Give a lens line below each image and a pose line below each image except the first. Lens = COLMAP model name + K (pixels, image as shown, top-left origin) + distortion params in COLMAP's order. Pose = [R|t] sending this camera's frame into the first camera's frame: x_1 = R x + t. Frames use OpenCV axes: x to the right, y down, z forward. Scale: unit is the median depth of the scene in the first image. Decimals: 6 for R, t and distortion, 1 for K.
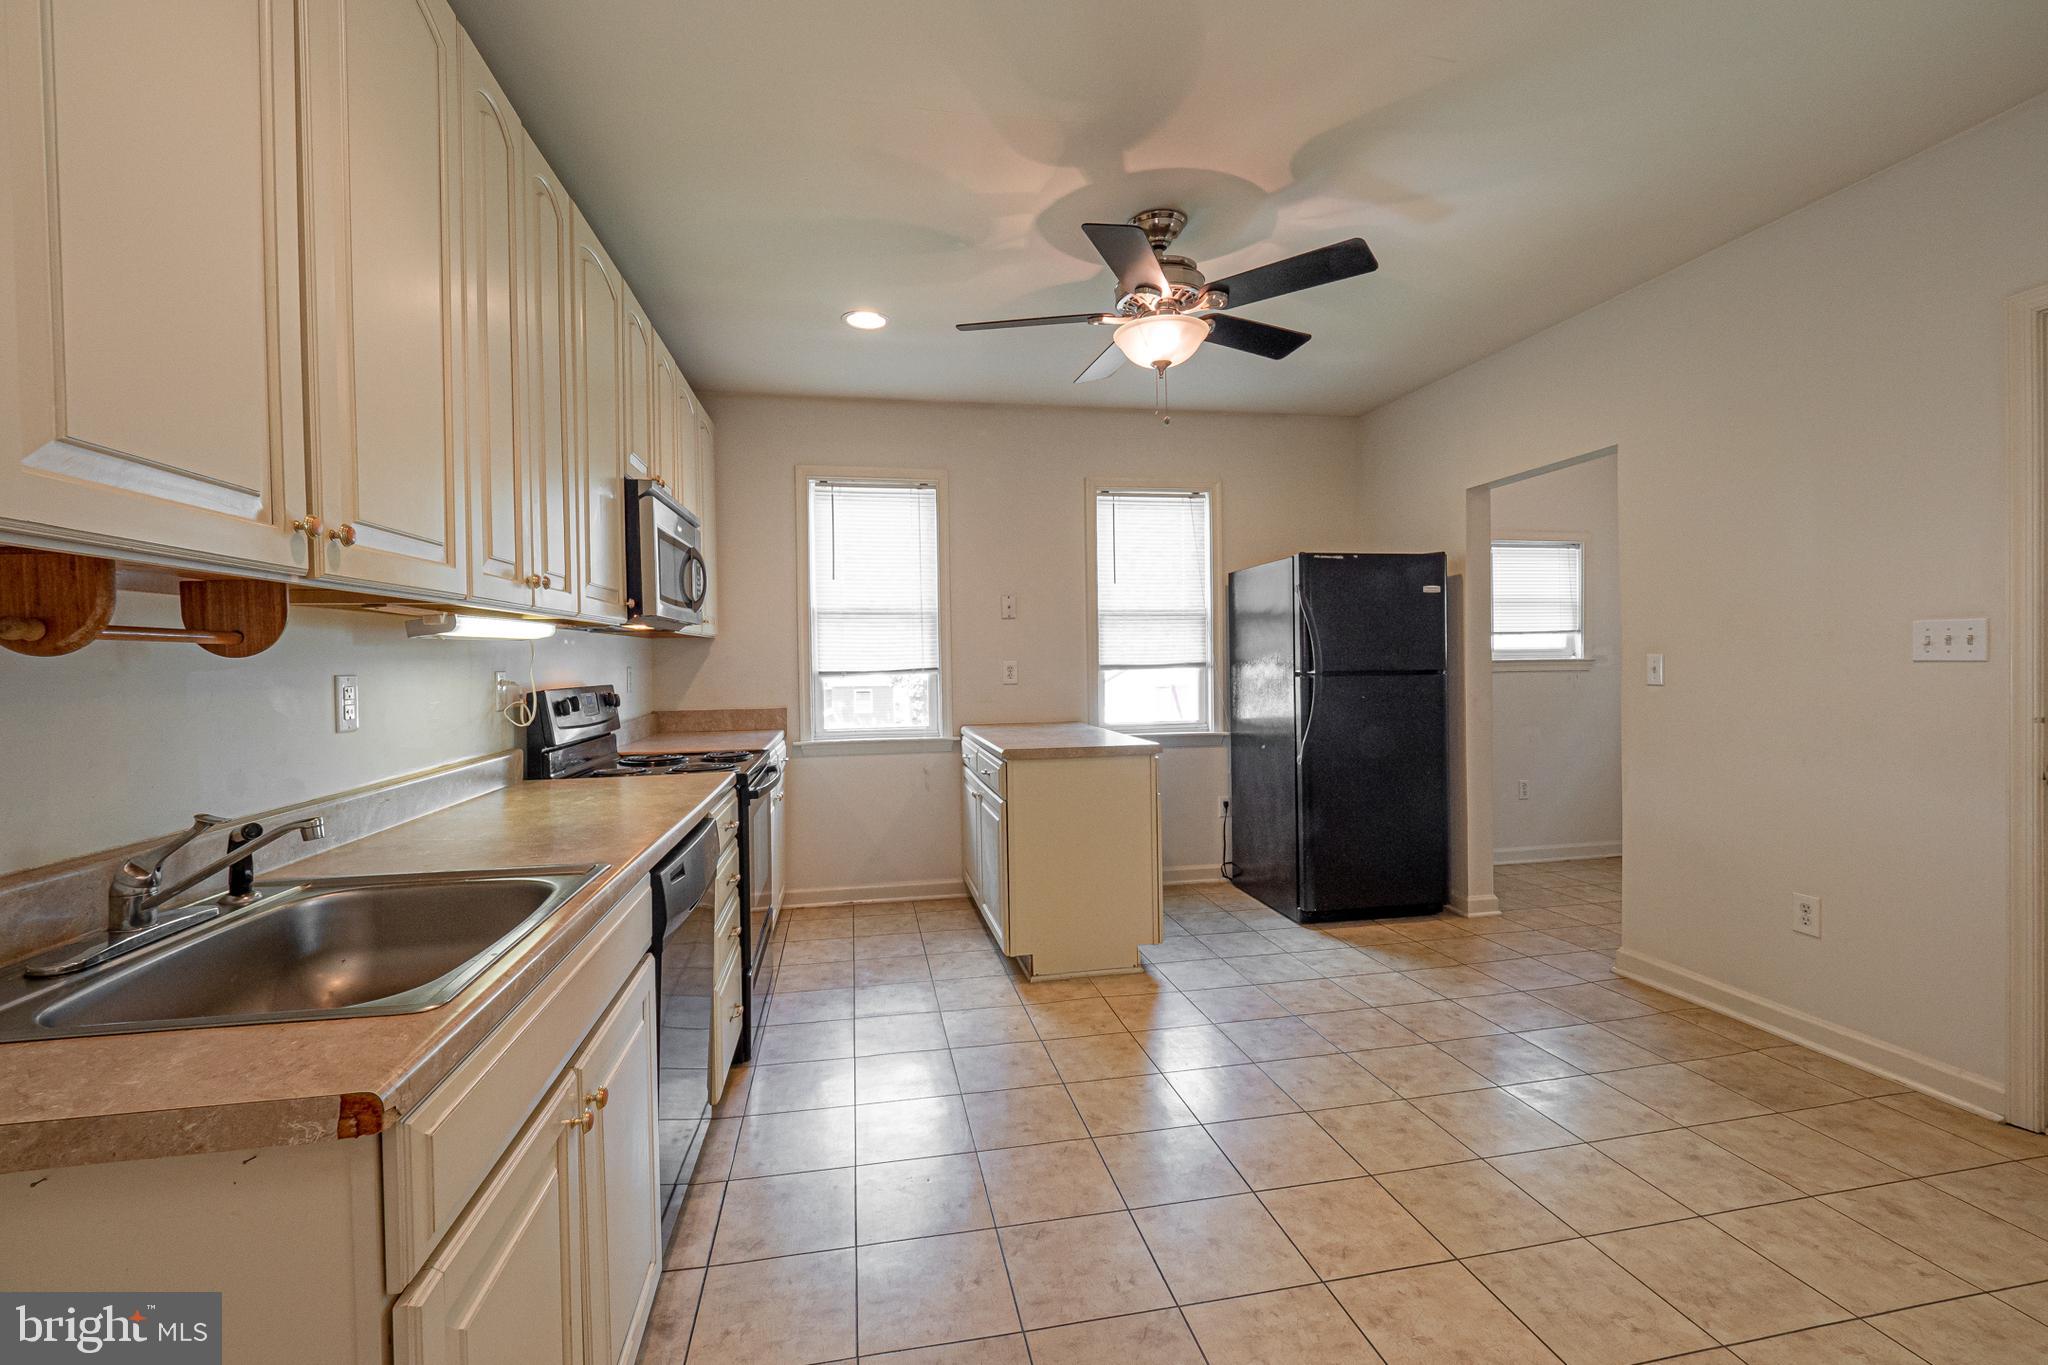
lens RADIAL K [[860.0, 0, 1016.0], [0, 860.0, 666.1], [0, 0, 1]] dist [0.013092, -0.015703]
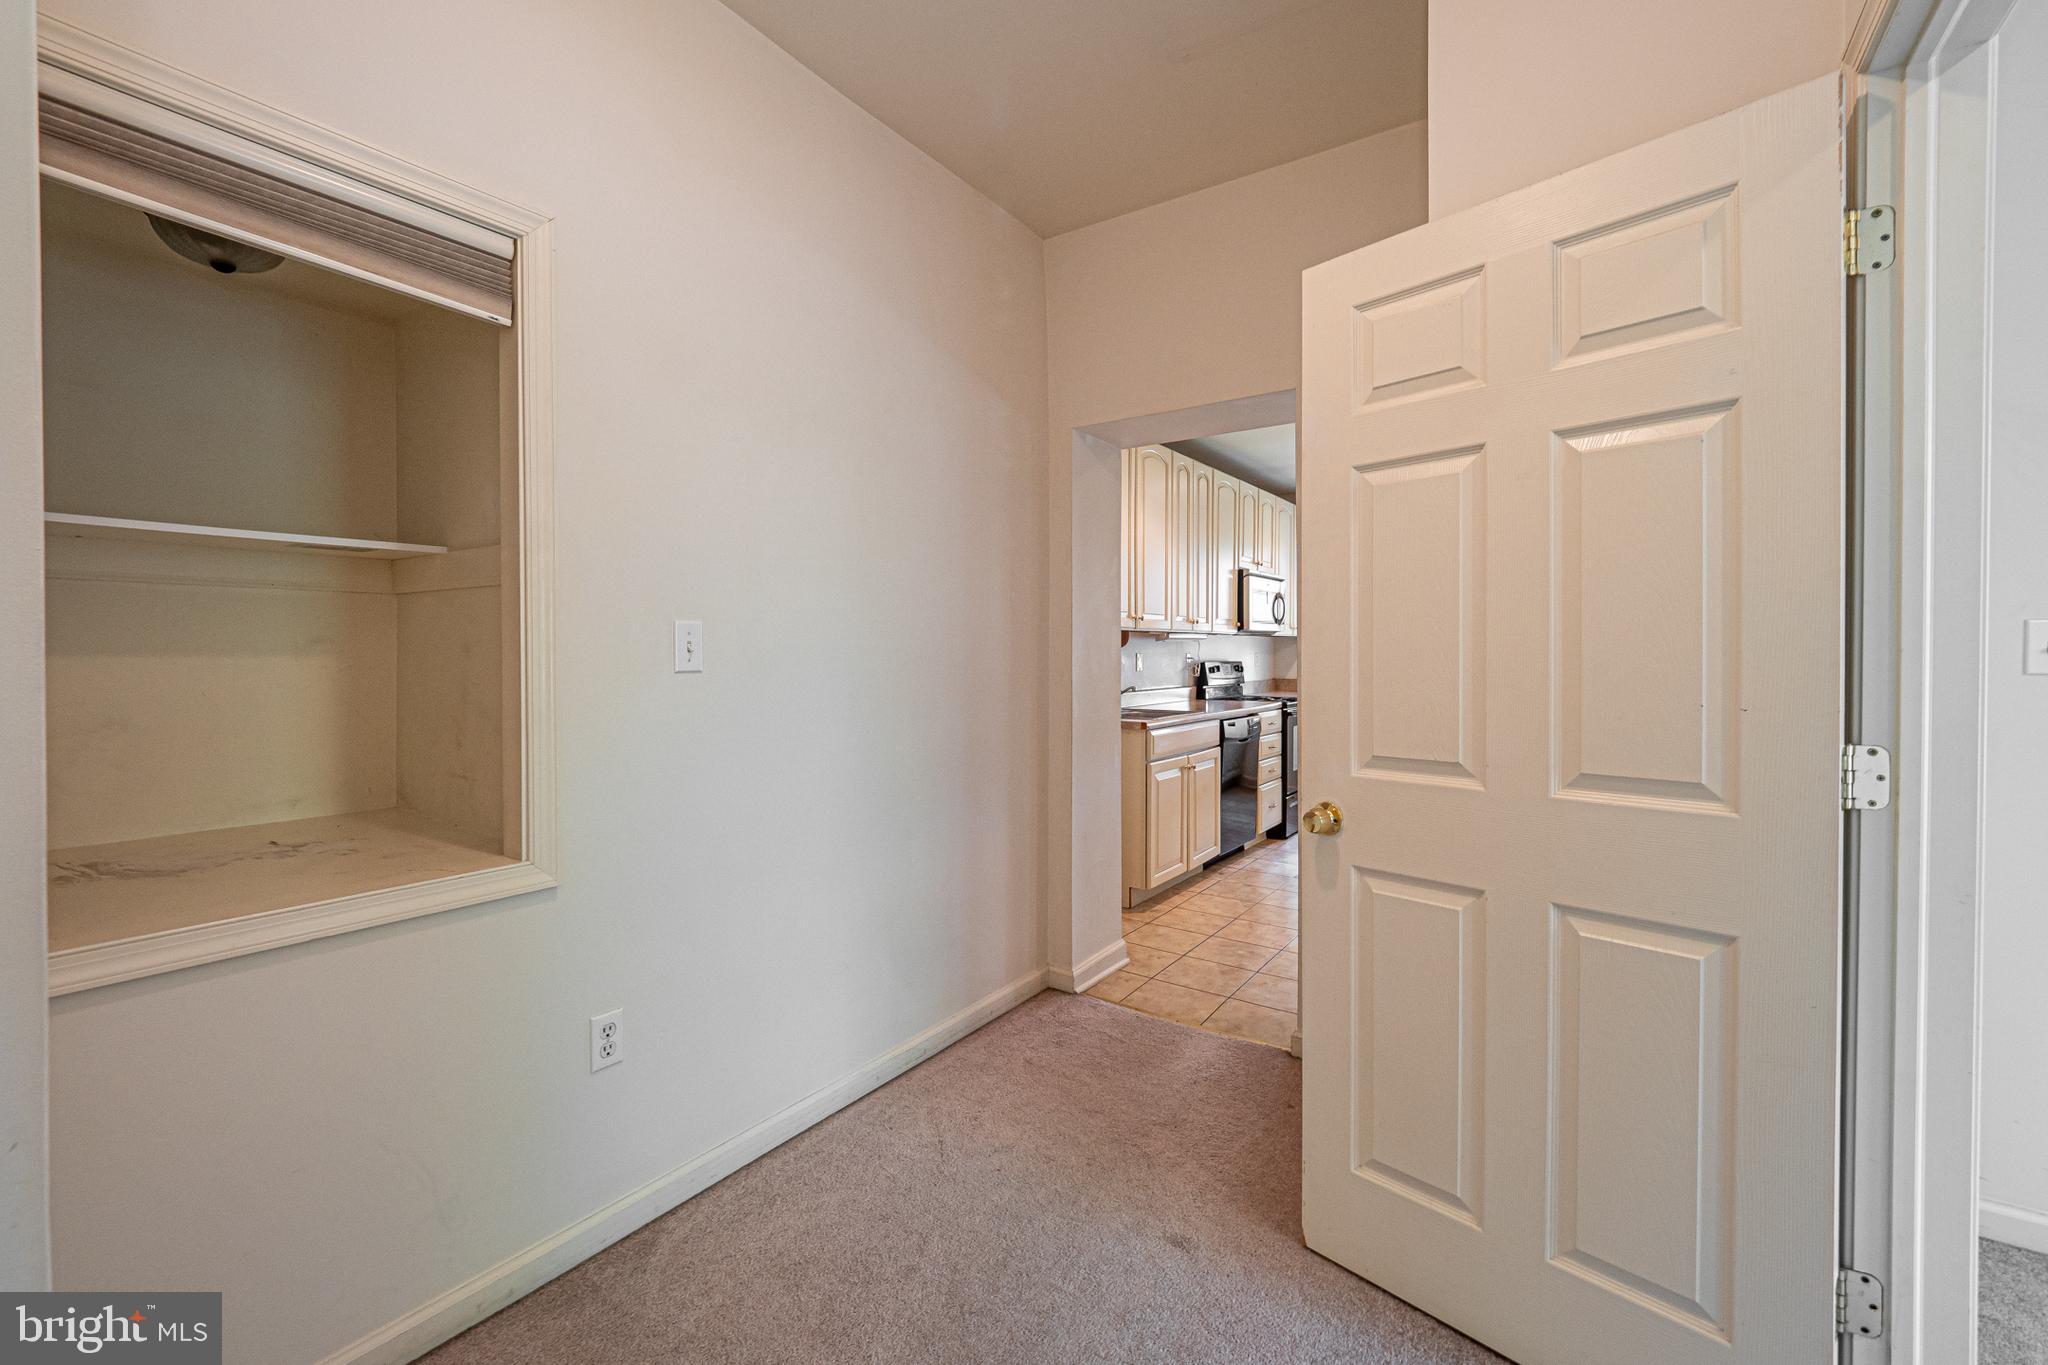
lens RADIAL K [[860.0, 0, 1016.0], [0, 860.0, 666.1], [0, 0, 1]] dist [0.013092, -0.015703]
pose [[0.703581, 0.016053, -0.710434, 0.567547], [-0.008723, 0.999865, 0.013954, 0.008246], [0.710562, -0.003620, 0.703626, -0.764840]]
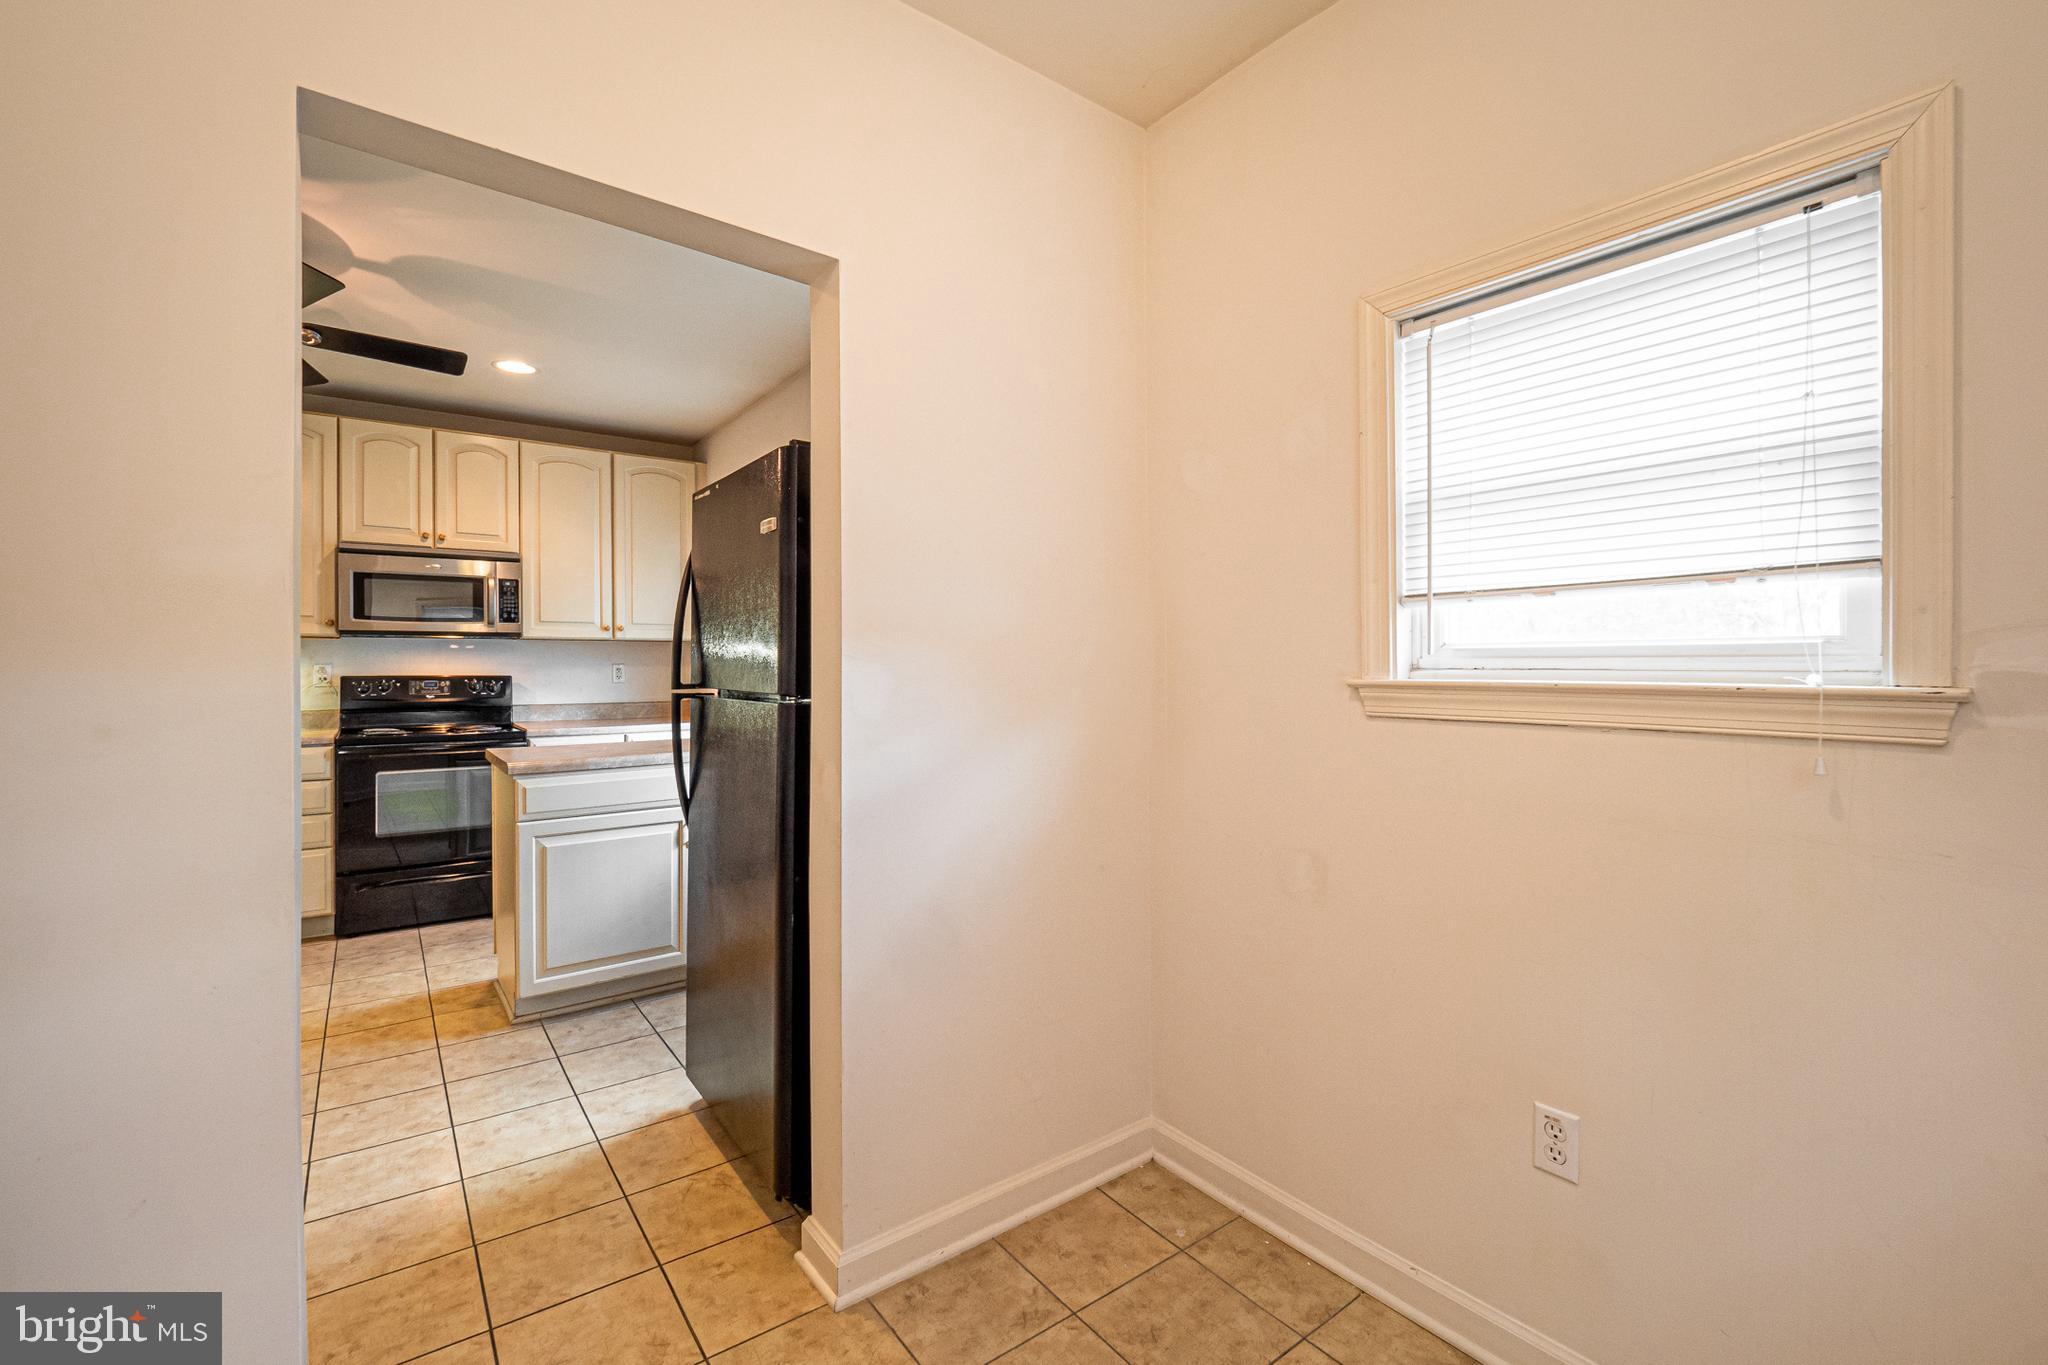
lens RADIAL K [[860.0, 0, 1016.0], [0, 860.0, 666.1], [0, 0, 1]] dist [0.013092, -0.015703]
pose [[0.436973, 0.015773, -0.899336, 1.164882], [-0.013245, 0.999851, 0.011101, -0.021212], [0.899377, 0.007061, 0.437117, 1.093437]]
